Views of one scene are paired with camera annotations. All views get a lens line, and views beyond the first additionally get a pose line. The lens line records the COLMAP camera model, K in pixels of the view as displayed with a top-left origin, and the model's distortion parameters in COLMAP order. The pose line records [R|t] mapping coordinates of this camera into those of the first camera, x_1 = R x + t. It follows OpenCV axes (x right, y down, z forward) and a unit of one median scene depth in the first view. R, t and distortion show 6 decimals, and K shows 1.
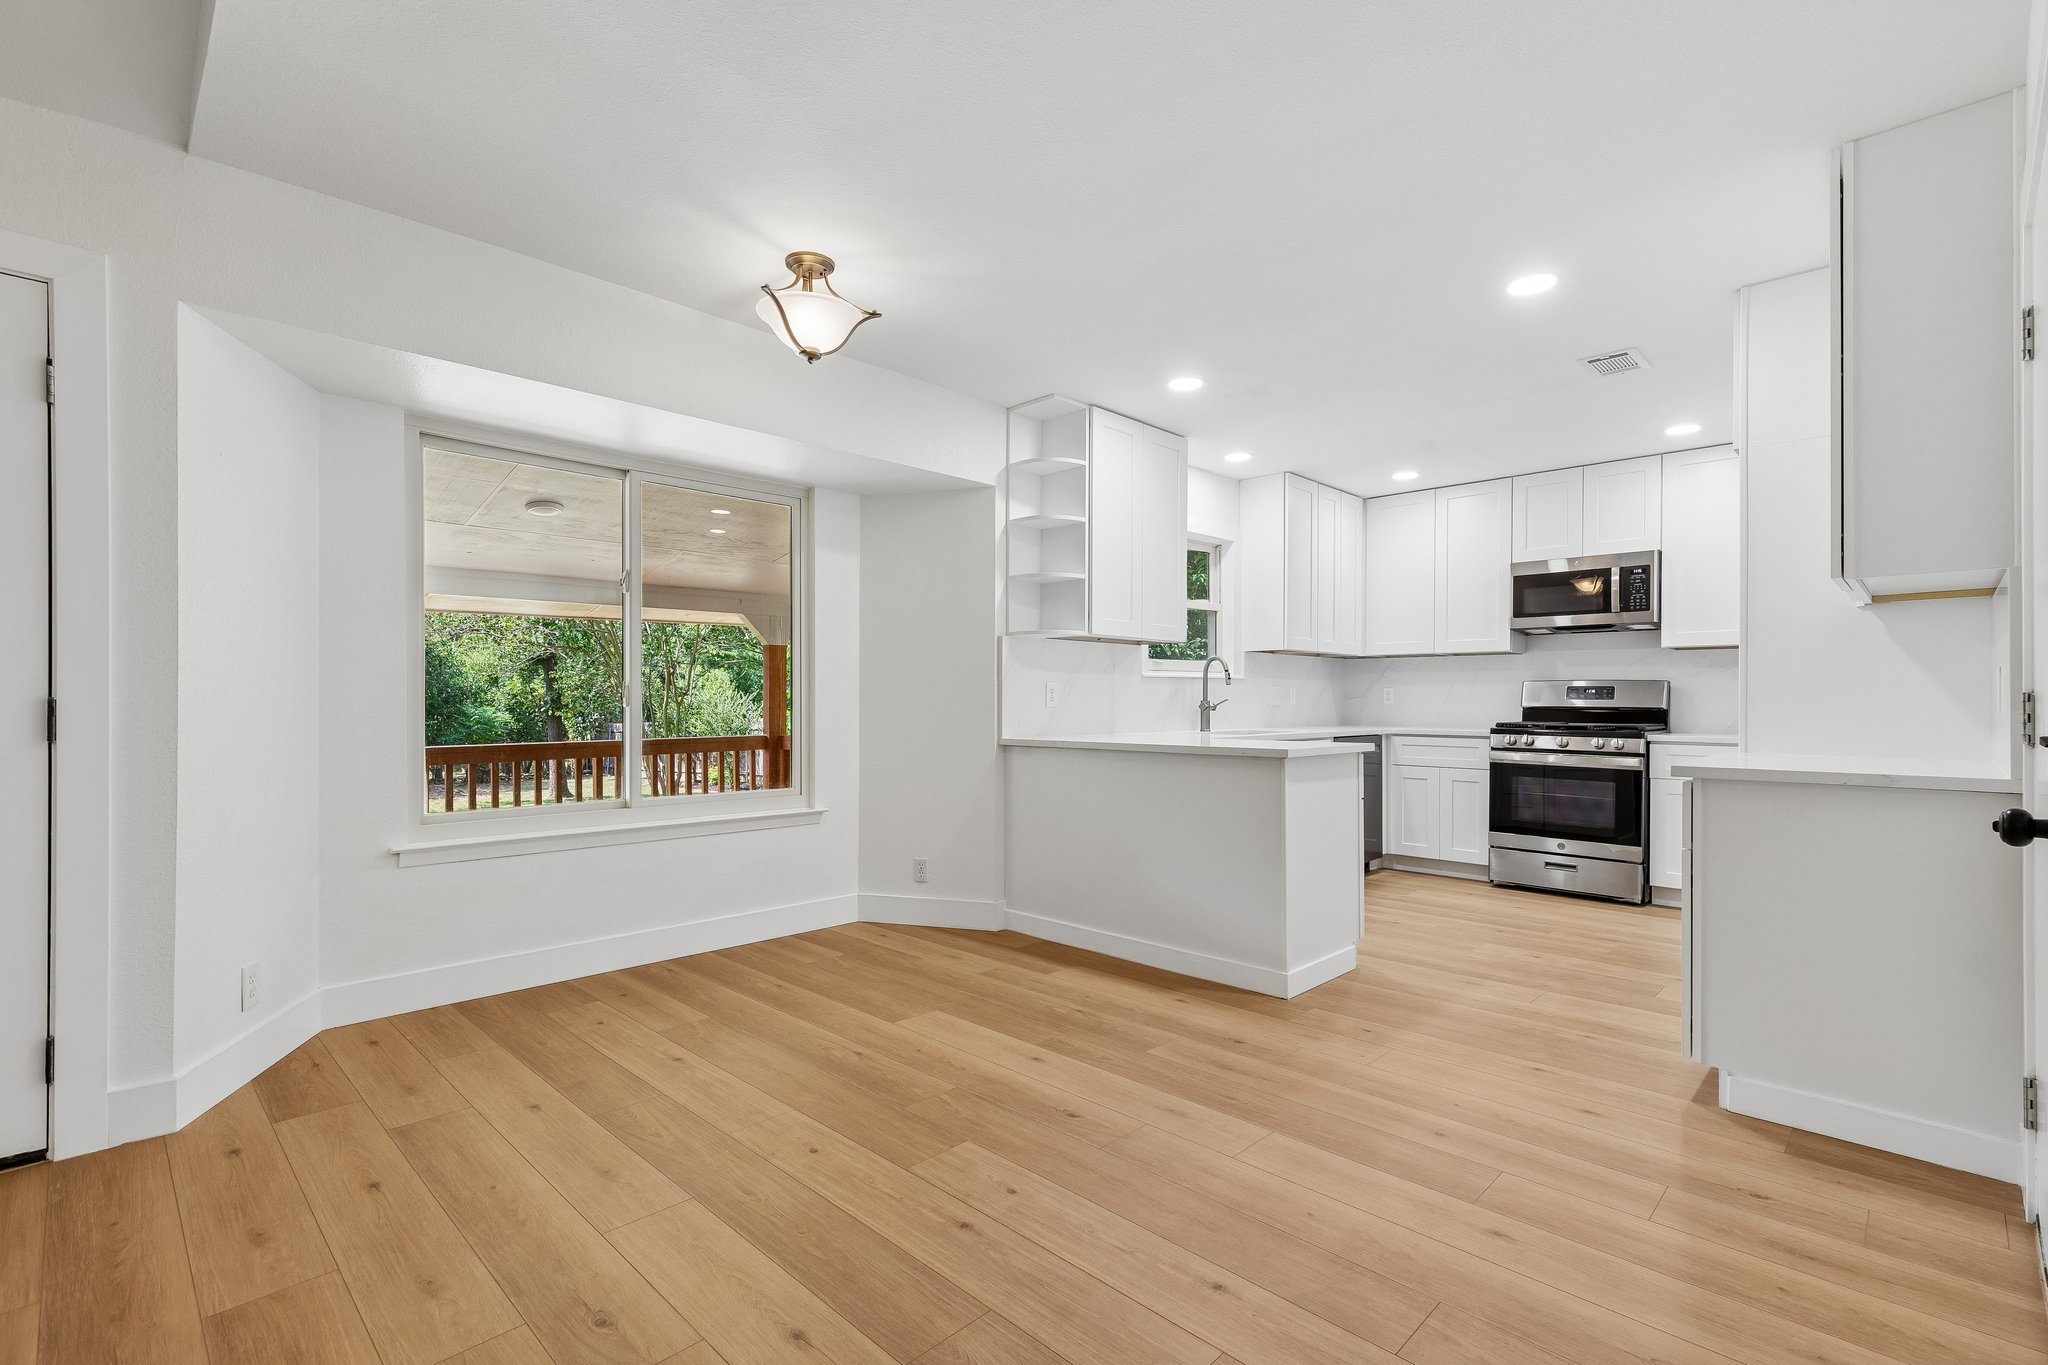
lens RADIAL K [[941.1, 0, 1020.8], [0, 941.1, 703.2], [0, 0, 1]] dist [0.000406, -0.000111]
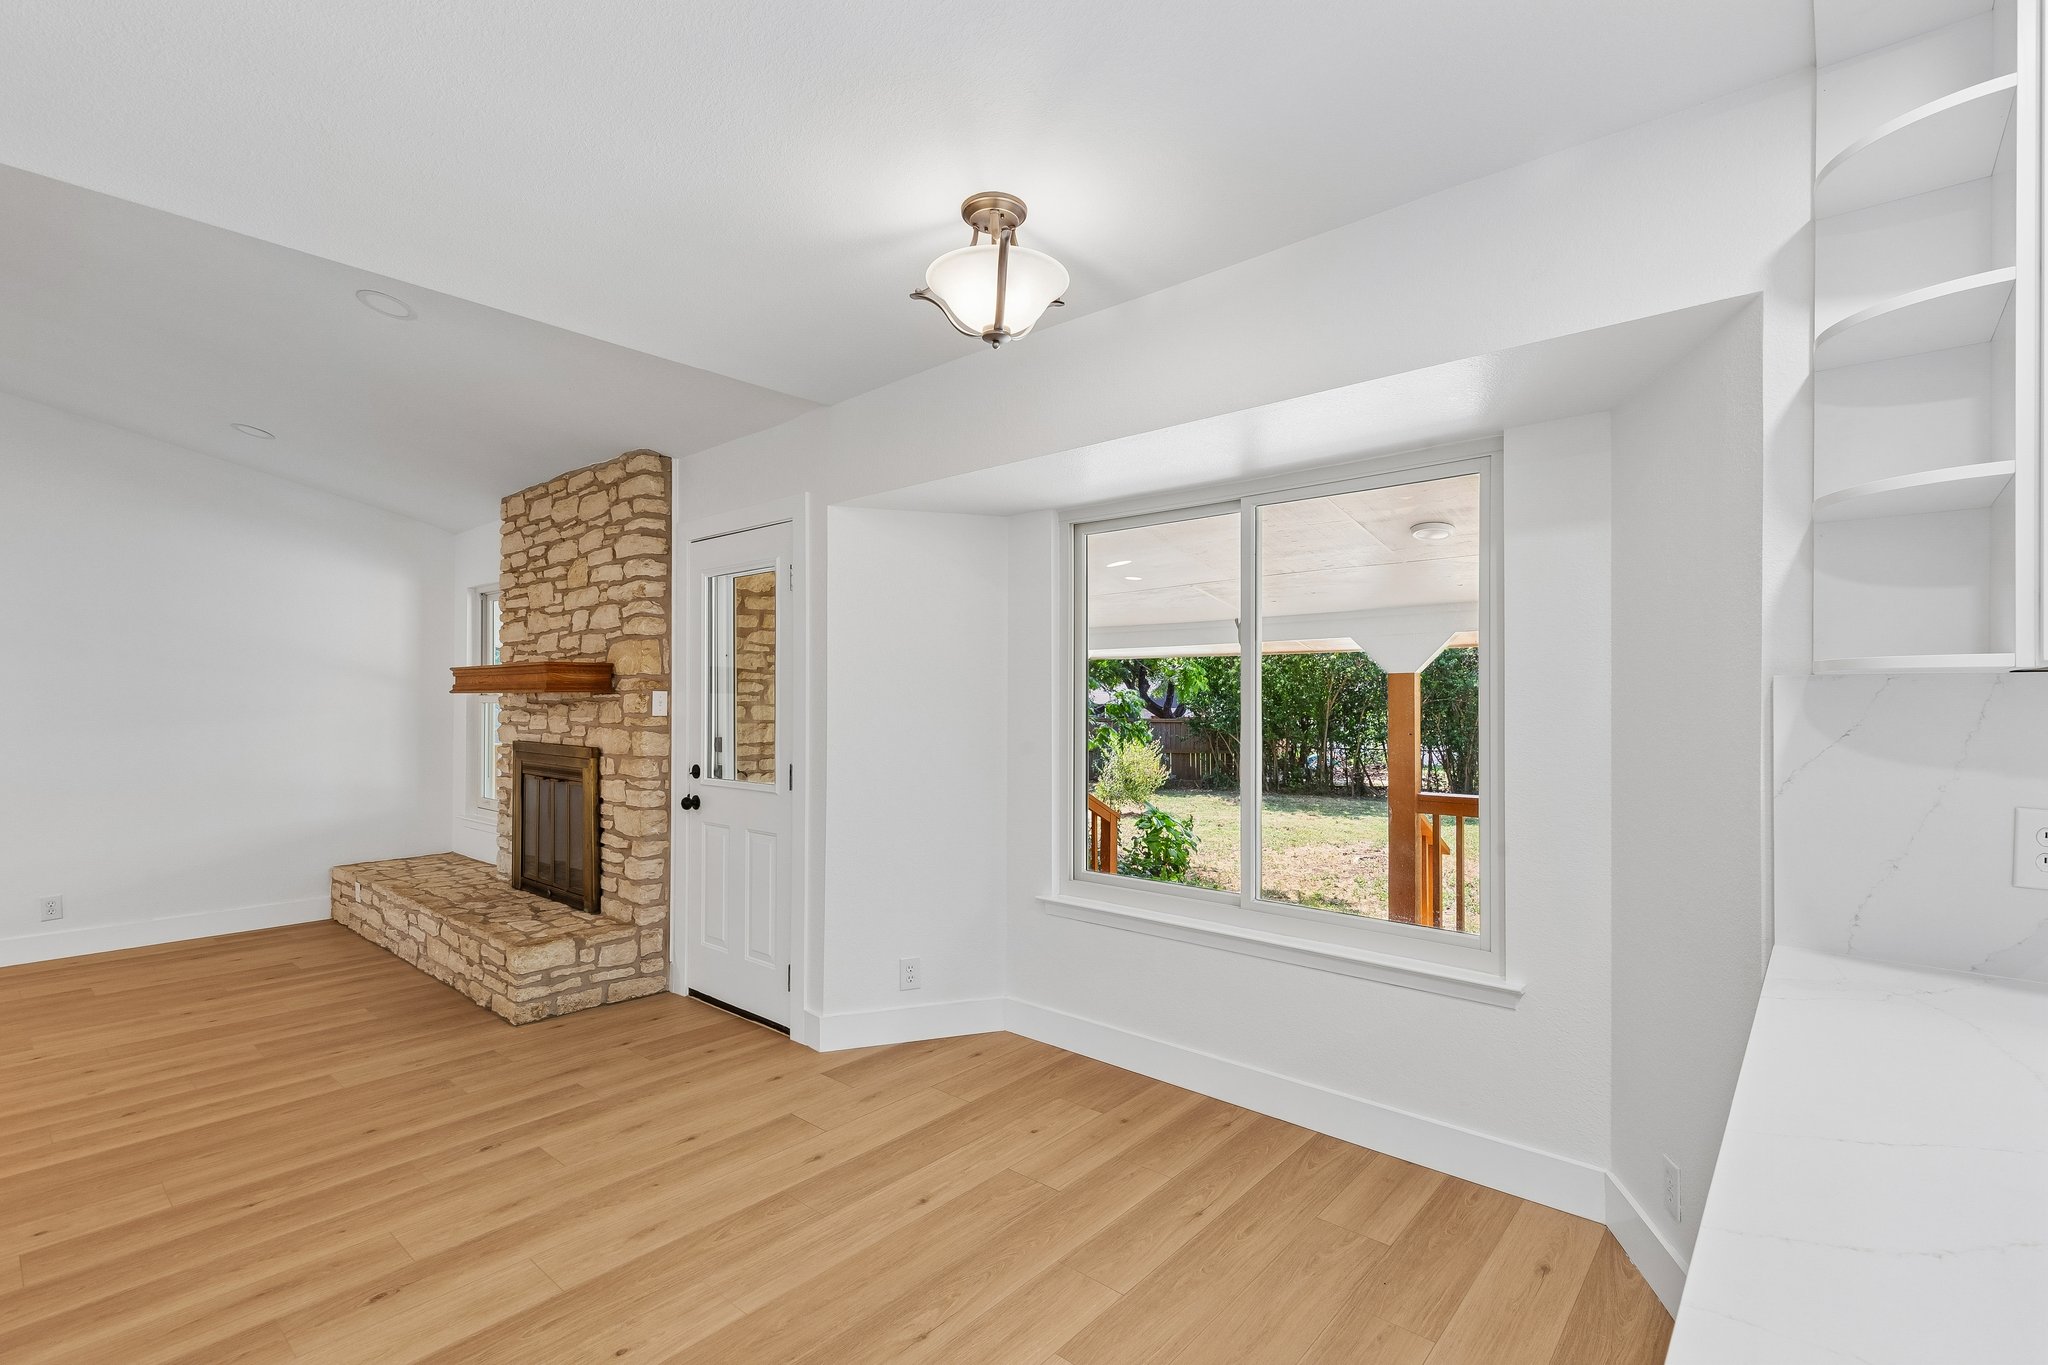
lens RADIAL K [[916.2, 0, 1028.0], [0, 916.2, 694.0], [0, 0, 1]] dist [0.001589, 0.000474]
pose [[0.067241, -0.006485, -0.997716, 0.284100], [-0.000672, 0.999978, -0.006545, -0.052980], [0.997737, 0.001111, 0.067235, 0.581250]]
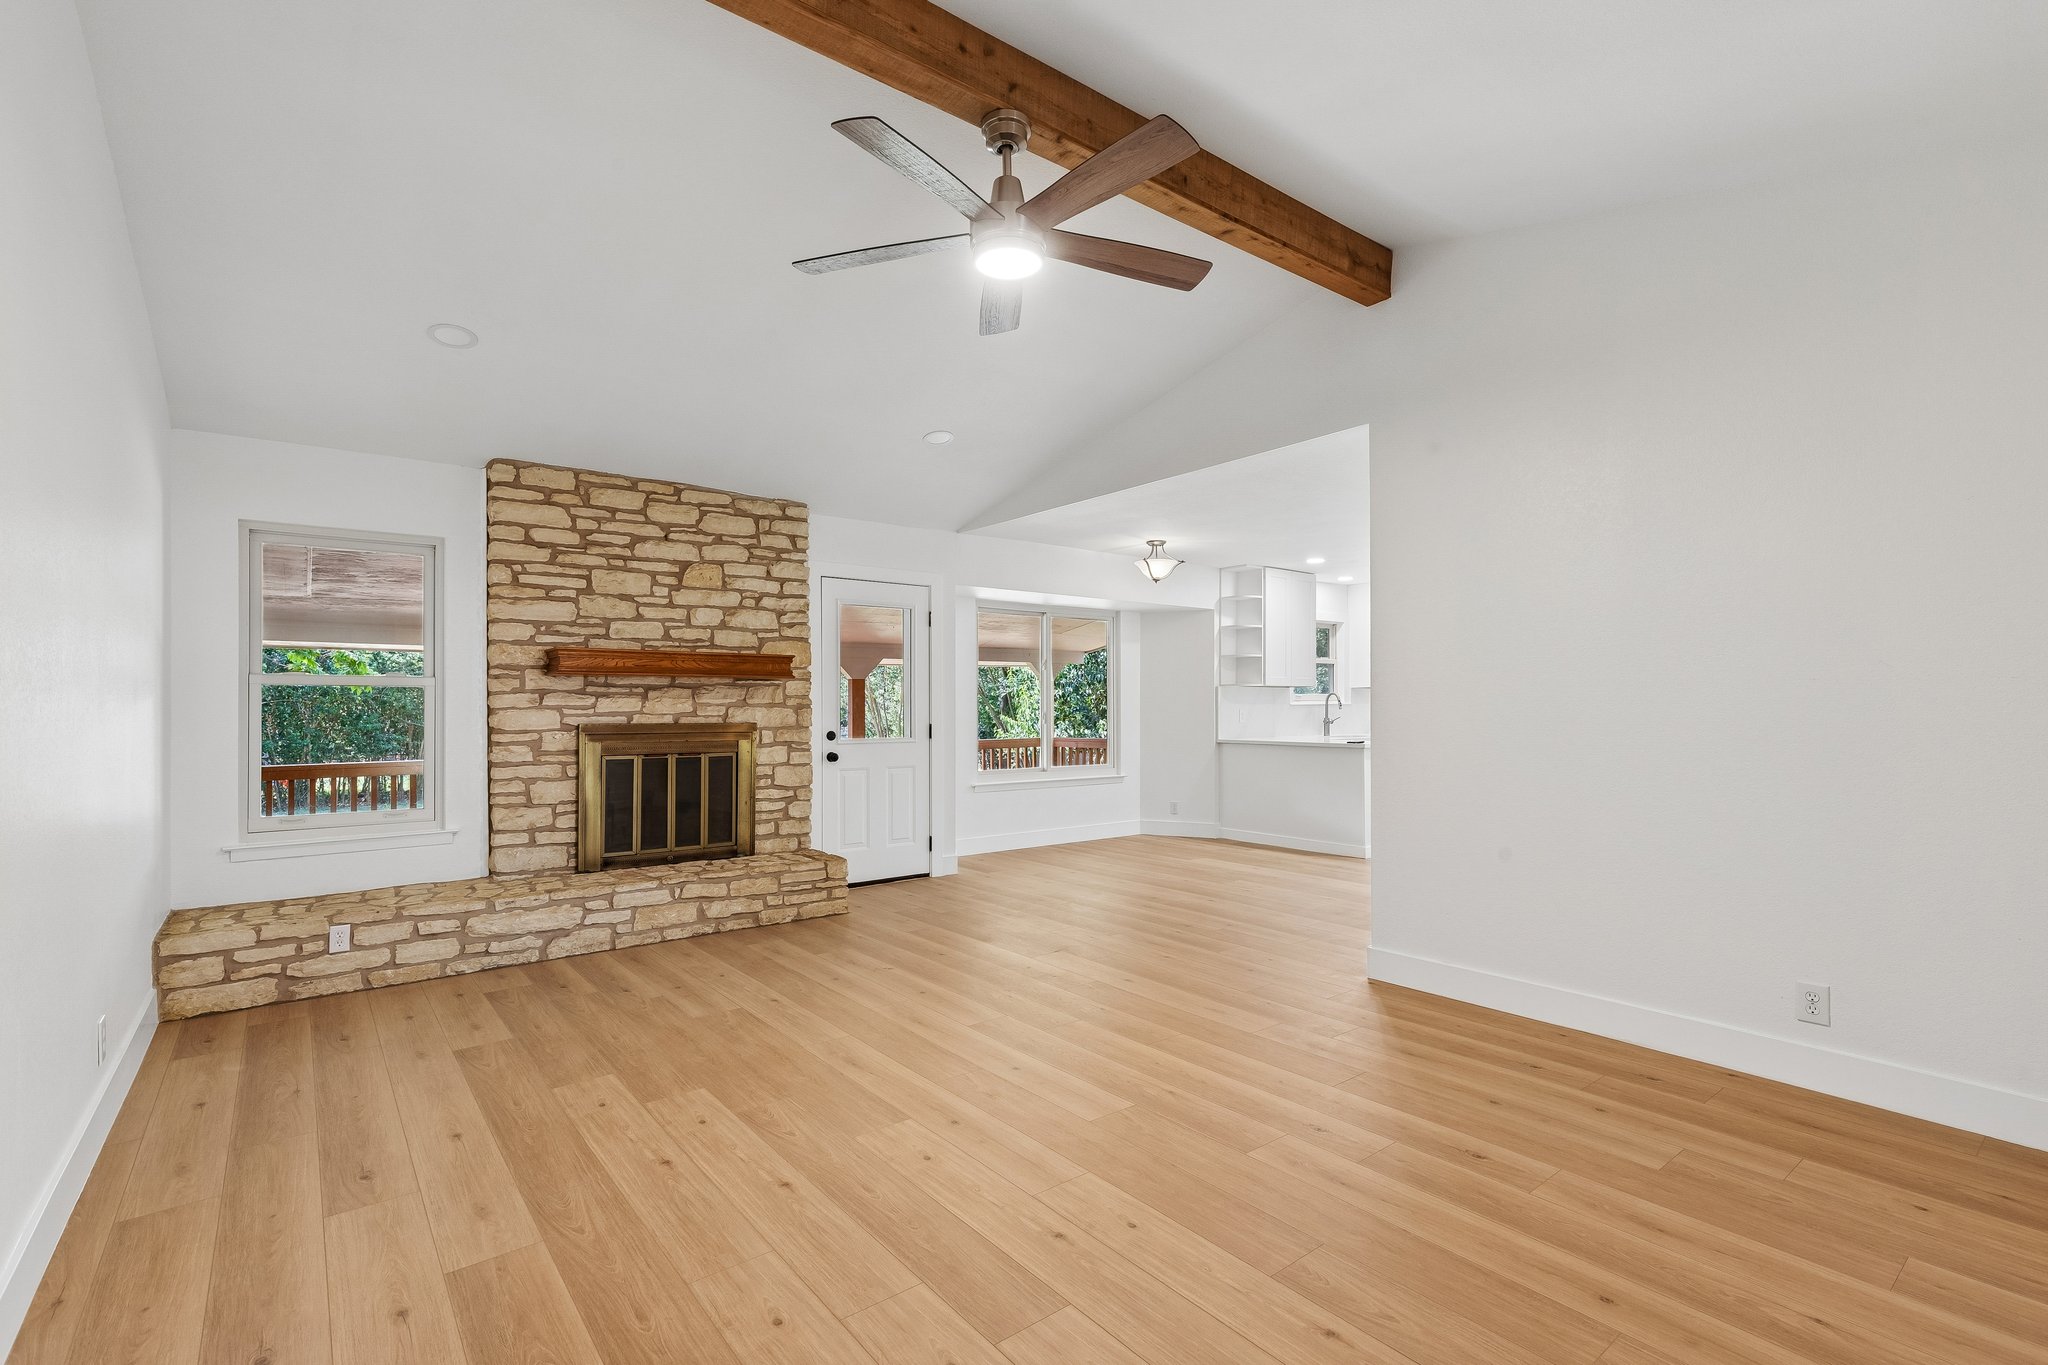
lens RADIAL K [[941.4, 0, 1027.7], [0, 941.4, 713.7], [0, 0, 1]] dist [0.001120, 0.000079]
pose [[0.992649, -0.003430, -0.120983, -0.151642], [0.004044, 0.999980, 0.004834, -0.022520], [0.120964, -0.005288, 0.992643, -0.846868]]
